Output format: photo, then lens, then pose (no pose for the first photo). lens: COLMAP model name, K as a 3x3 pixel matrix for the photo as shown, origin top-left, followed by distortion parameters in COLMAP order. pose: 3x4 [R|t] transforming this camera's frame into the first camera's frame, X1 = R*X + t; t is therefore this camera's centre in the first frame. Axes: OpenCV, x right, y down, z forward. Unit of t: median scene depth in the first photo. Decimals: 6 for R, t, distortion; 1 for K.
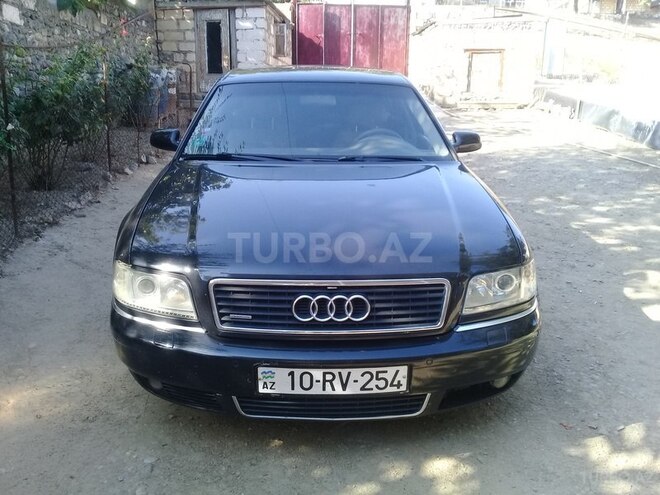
lens RADIAL K [[620.5, 0, 326.4], [0, 620.5, 250.1], [0, 0, 1]] dist [-0.019059, 0.000000]
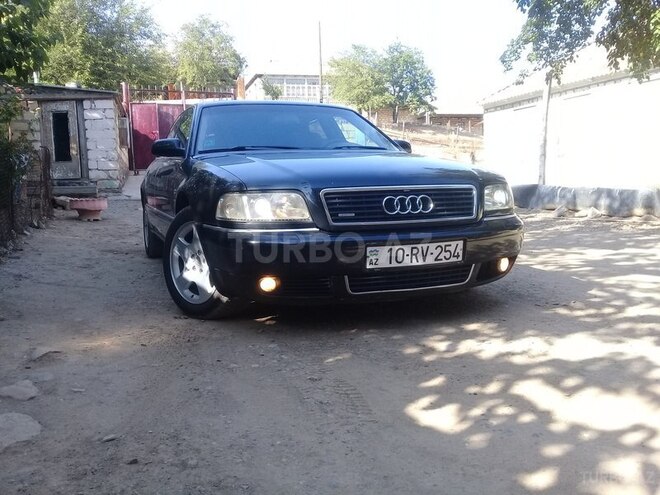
lens RADIAL K [[620.5, 0, 322.9], [0, 620.5, 247.8], [0, 0, 1]] dist [-0.019059, 0.000000]
pose [[0.946701, -0.058491, 0.316759, -0.624074], [0.115849, 0.979401, -0.165389, 0.398550], [-0.300560, 0.193270, 0.933976, -0.236546]]
